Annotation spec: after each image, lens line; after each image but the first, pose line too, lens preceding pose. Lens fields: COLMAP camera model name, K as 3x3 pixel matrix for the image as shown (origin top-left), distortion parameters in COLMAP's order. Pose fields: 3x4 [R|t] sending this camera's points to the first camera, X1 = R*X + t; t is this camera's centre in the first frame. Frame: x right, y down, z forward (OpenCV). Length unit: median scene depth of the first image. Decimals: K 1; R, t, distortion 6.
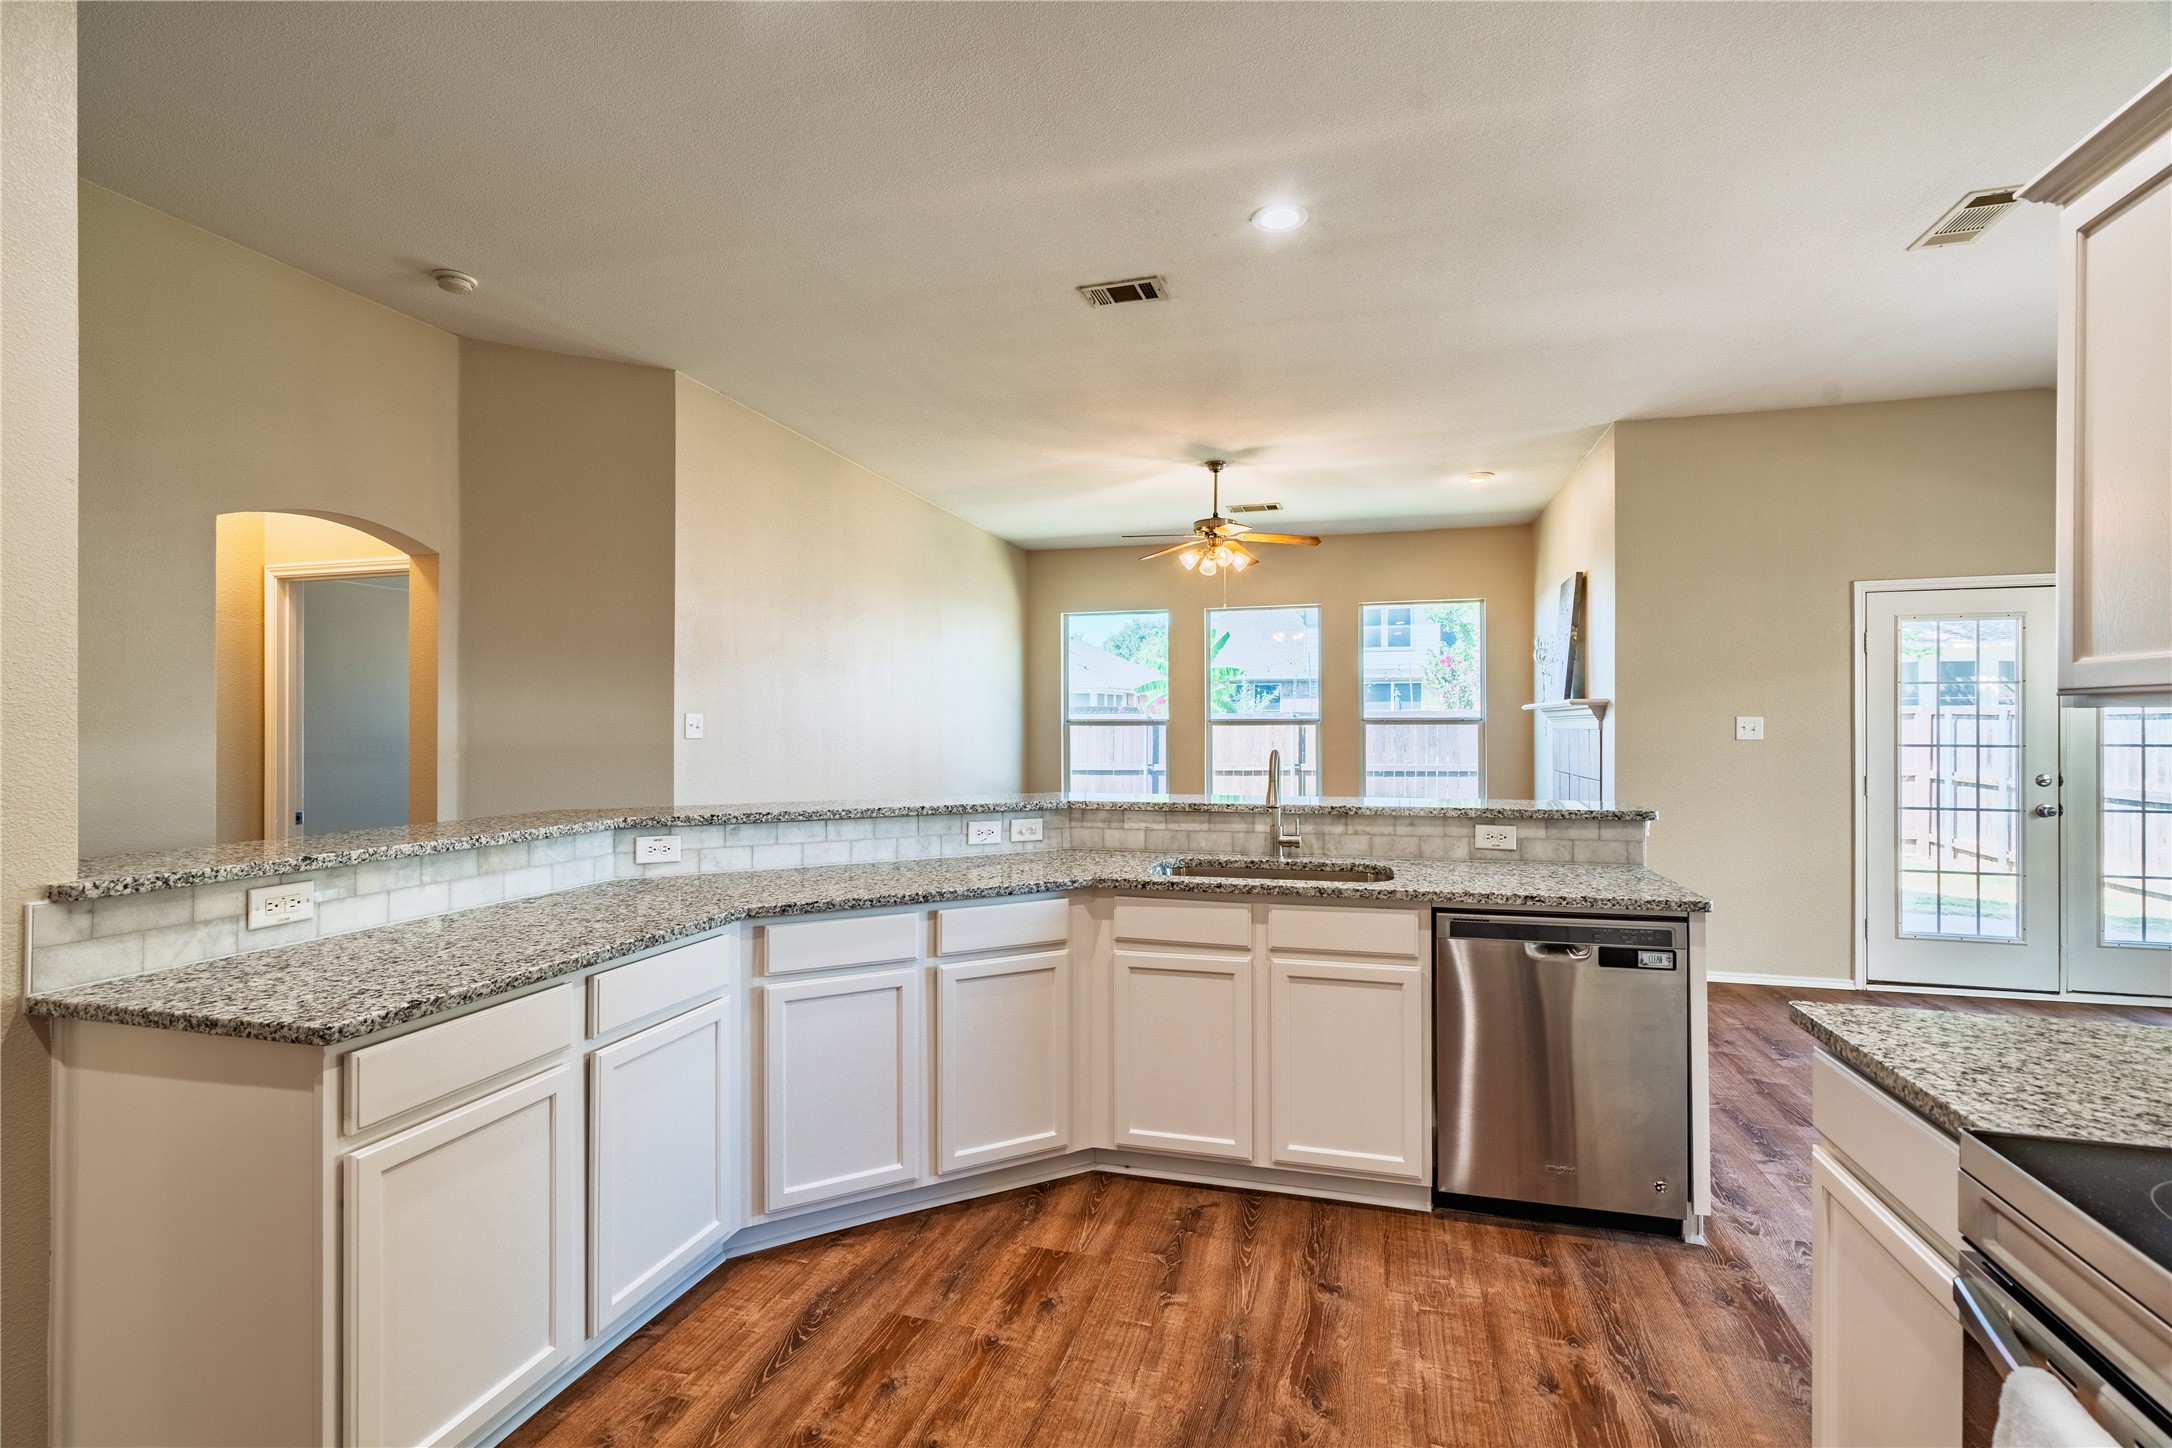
lens RADIAL K [[989.4, 0, 1089.2], [0, 989.4, 720.0], [0, 0, 1]] dist [0.001030, 0.000995]
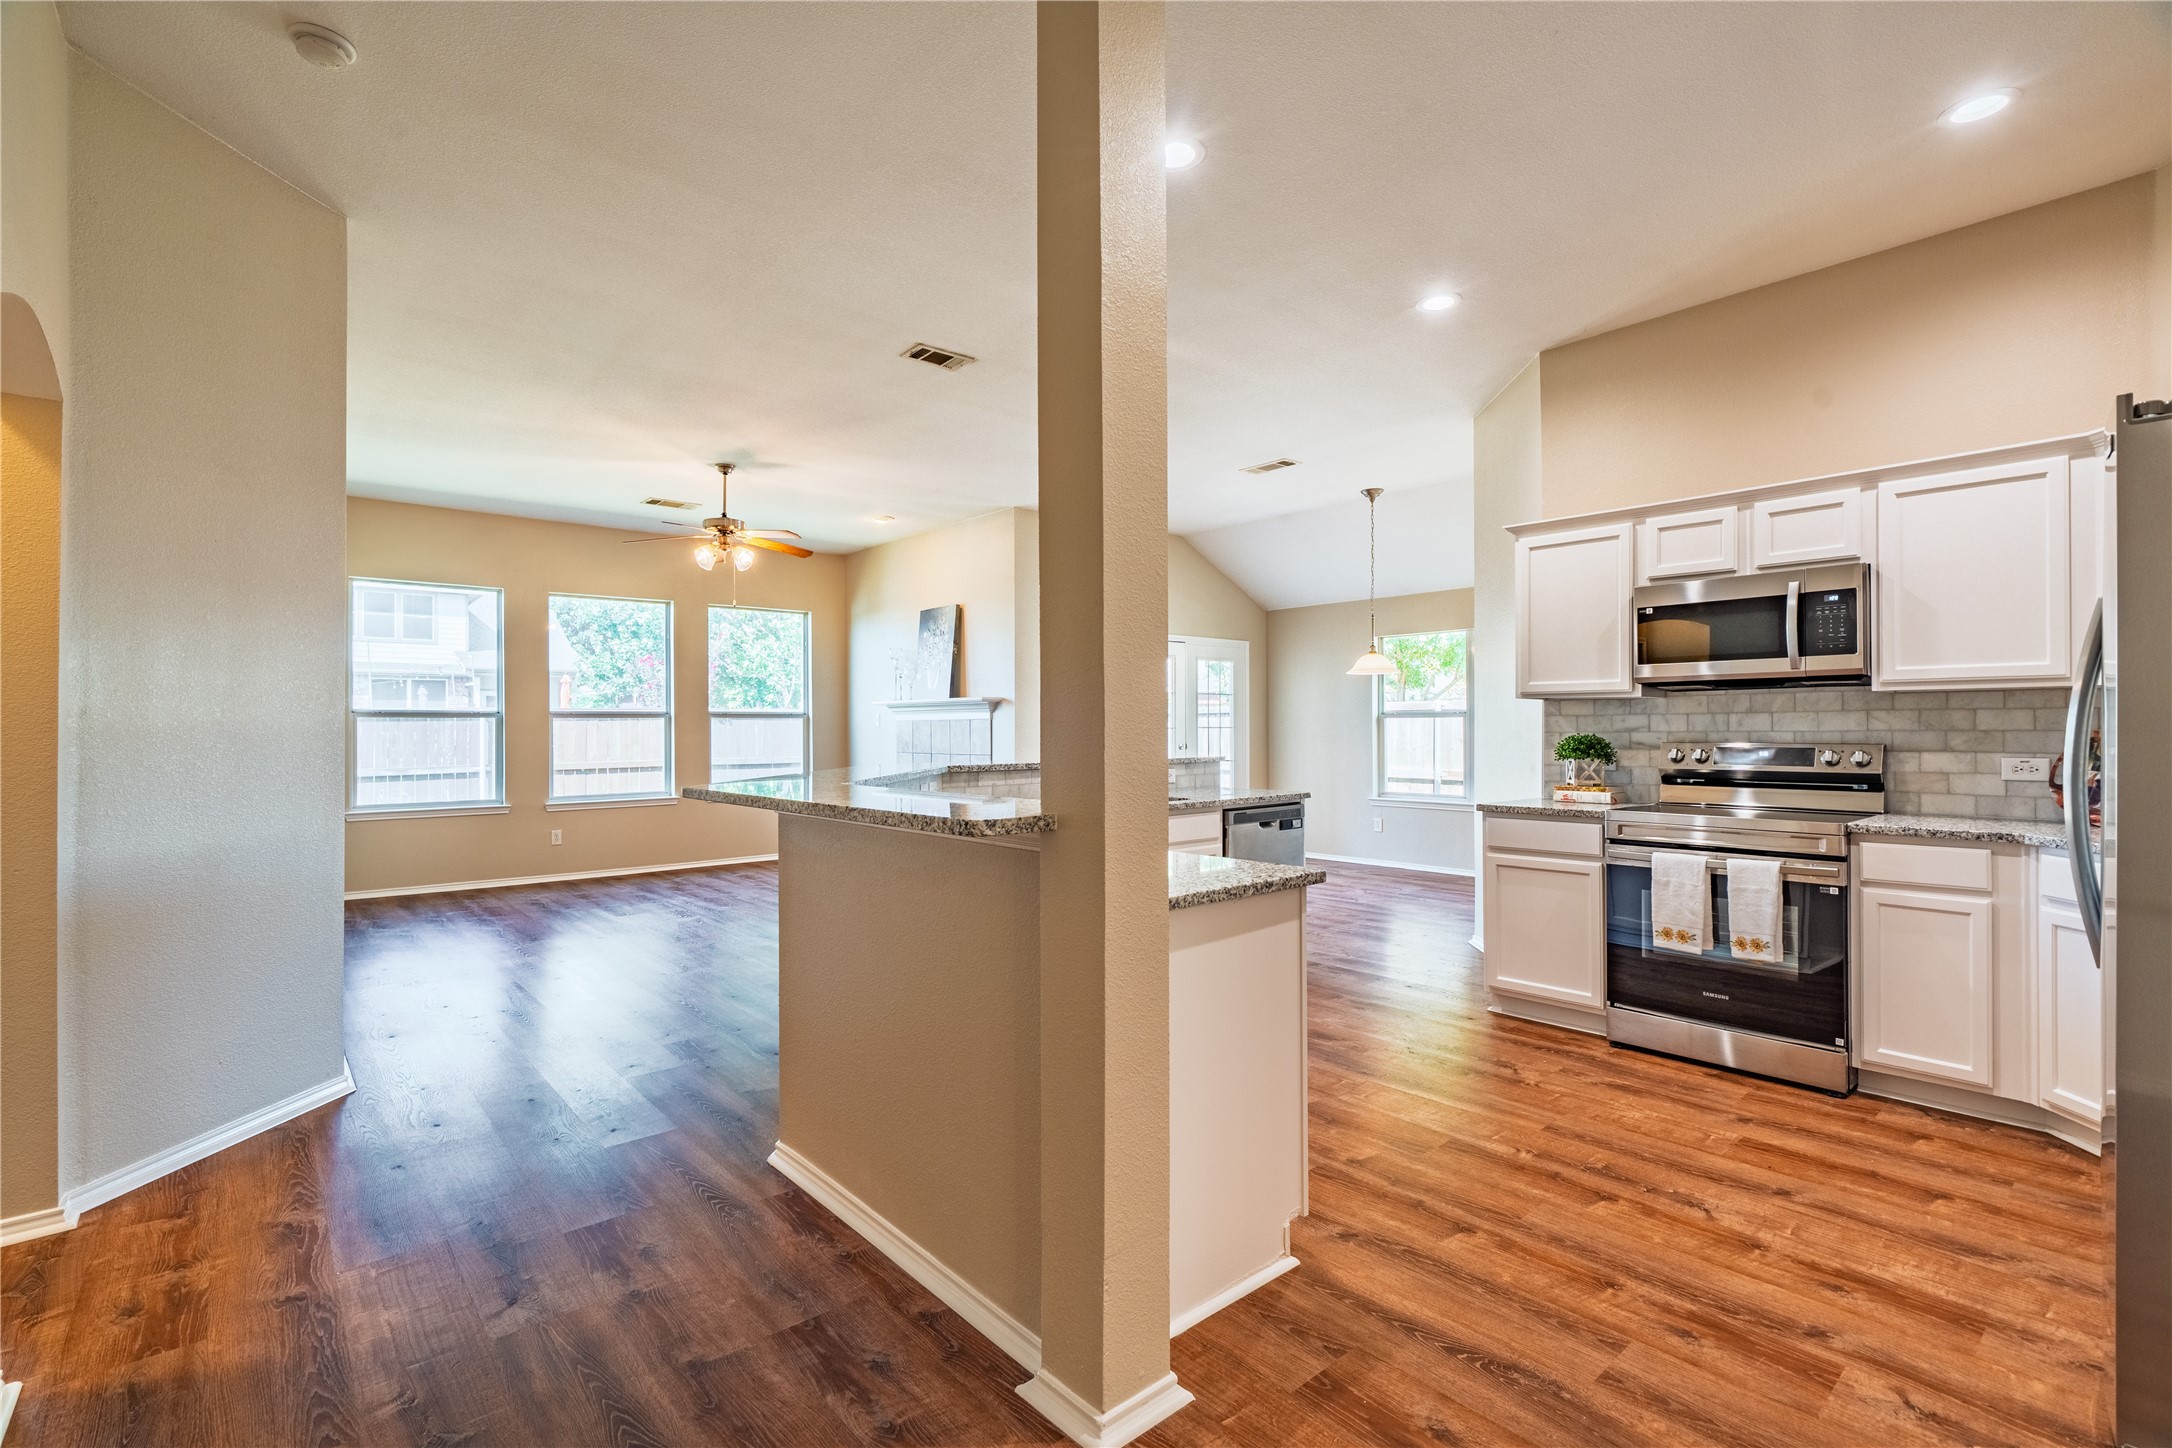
lens RADIAL K [[987.3, 0, 1079.6], [0, 987.3, 719.9], [0, 0, 1]] dist [0.000563, -0.000547]
pose [[0.548346, 0.005873, 0.836231, -0.965740], [-0.001598, 0.999981, -0.005976, 0.031374], [-0.836250, 0.001941, 0.548345, 0.188178]]
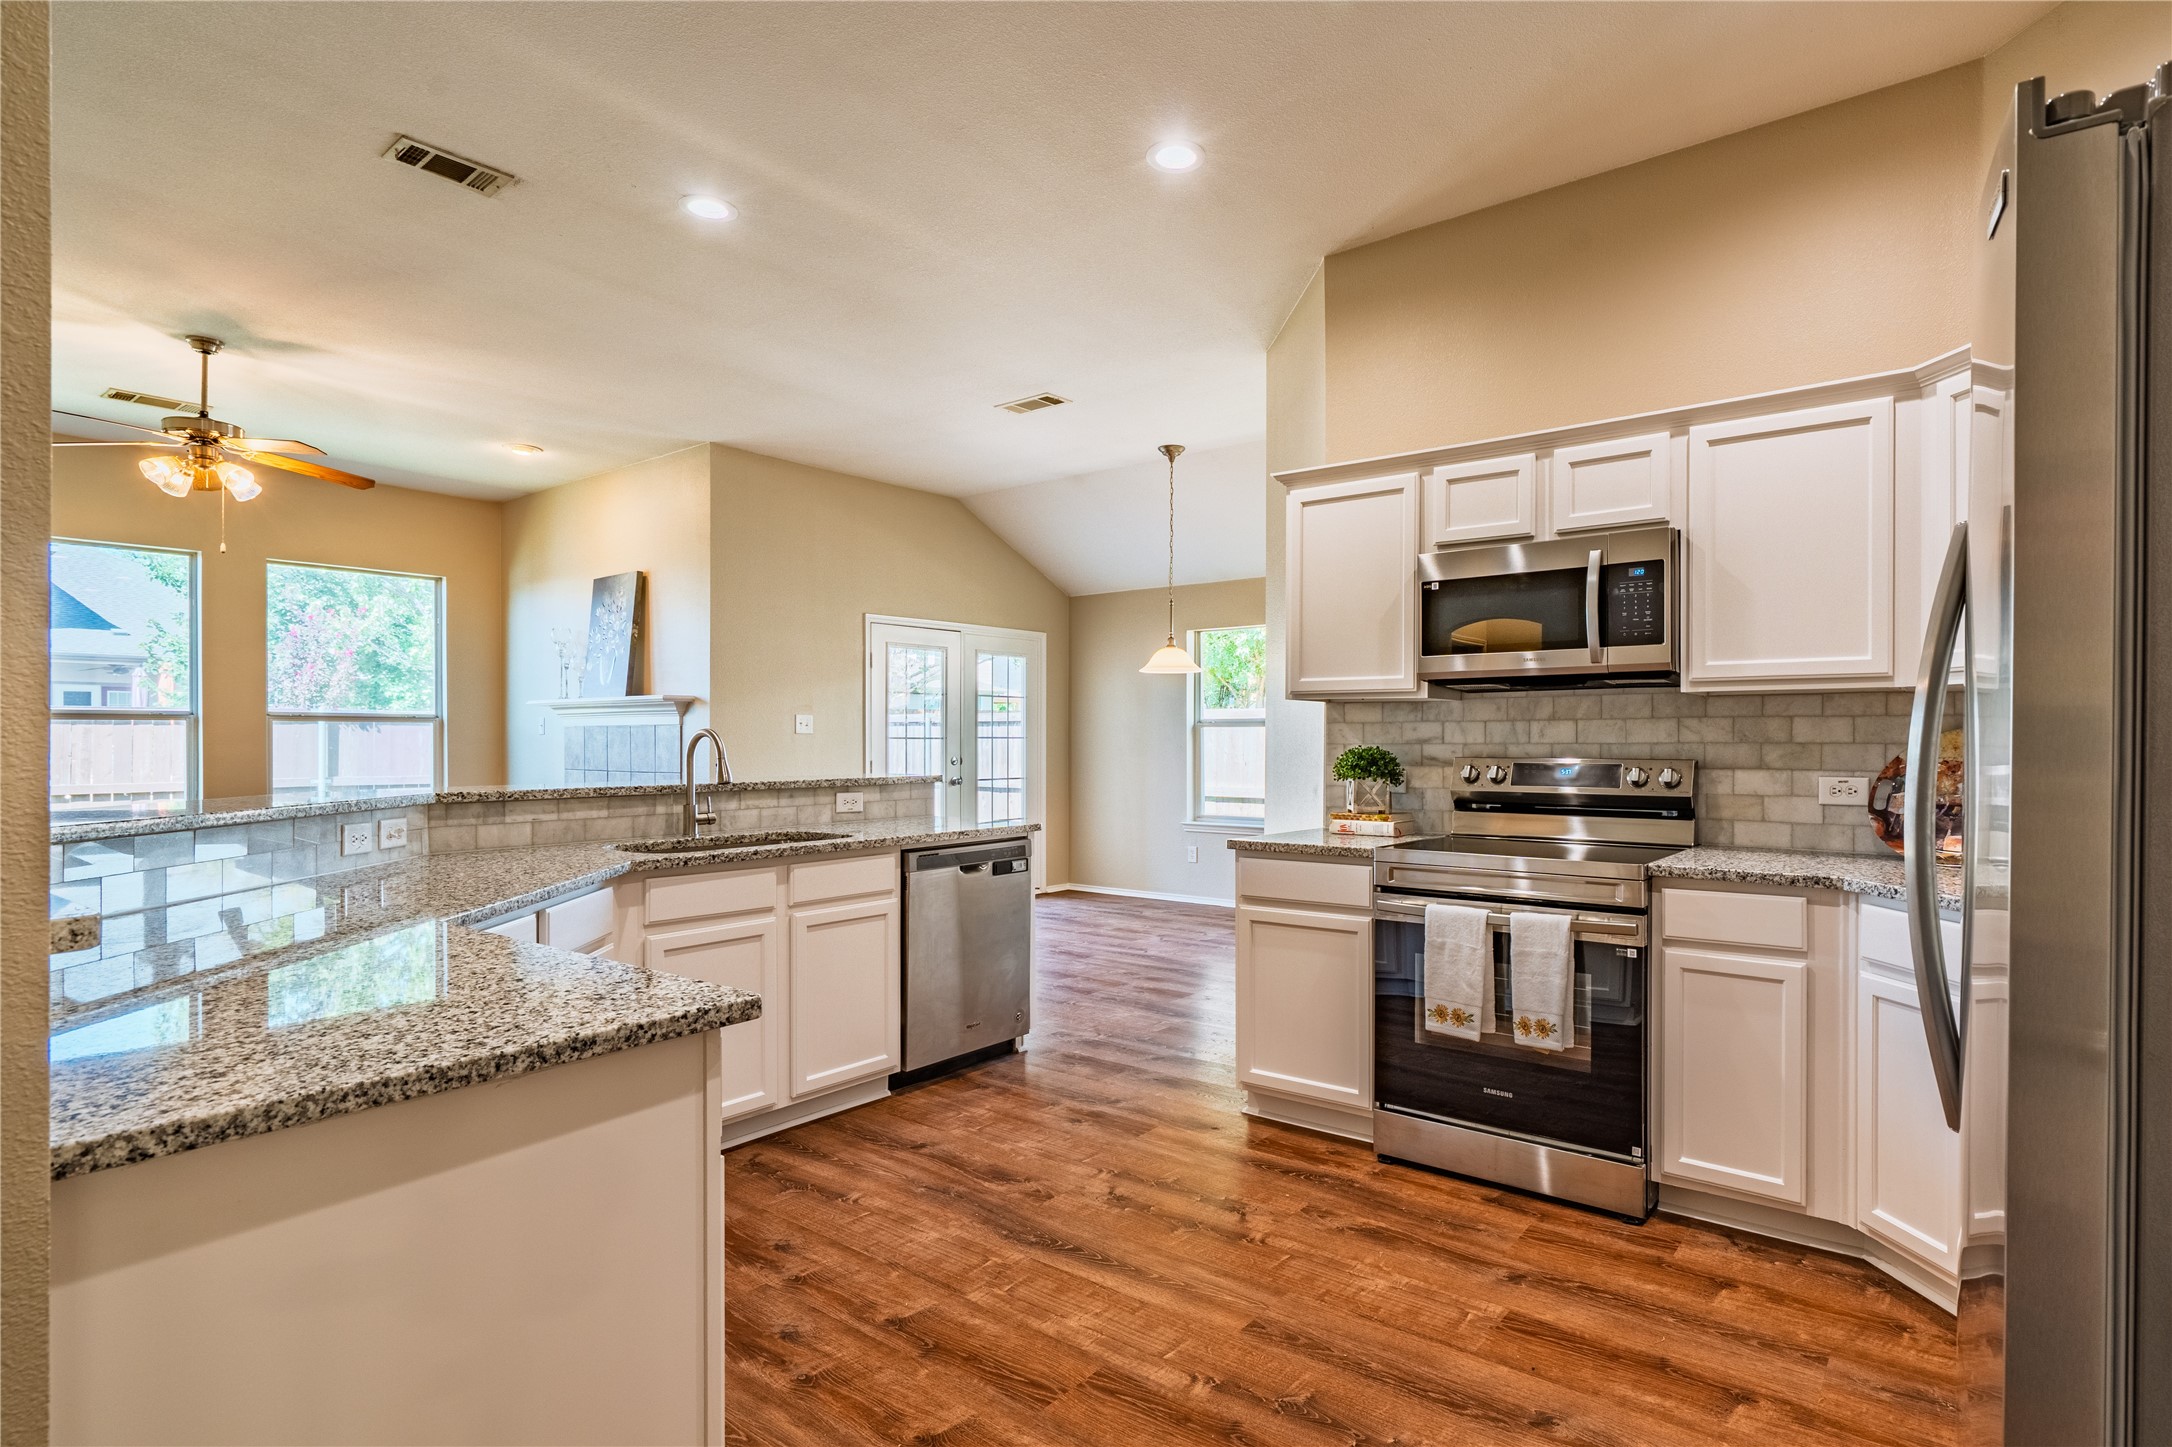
lens RADIAL K [[1090.7, 0, 1192.7], [0, 1090.7, 736.0], [0, 0, 1]] dist [-0.003115, 0.001280]
pose [[0.342990, 0.004133, 0.939330, -0.635206], [-0.006252, 0.999978, -0.002117, 0.033908], [-0.939318, -0.005147, 0.343008, 0.132145]]
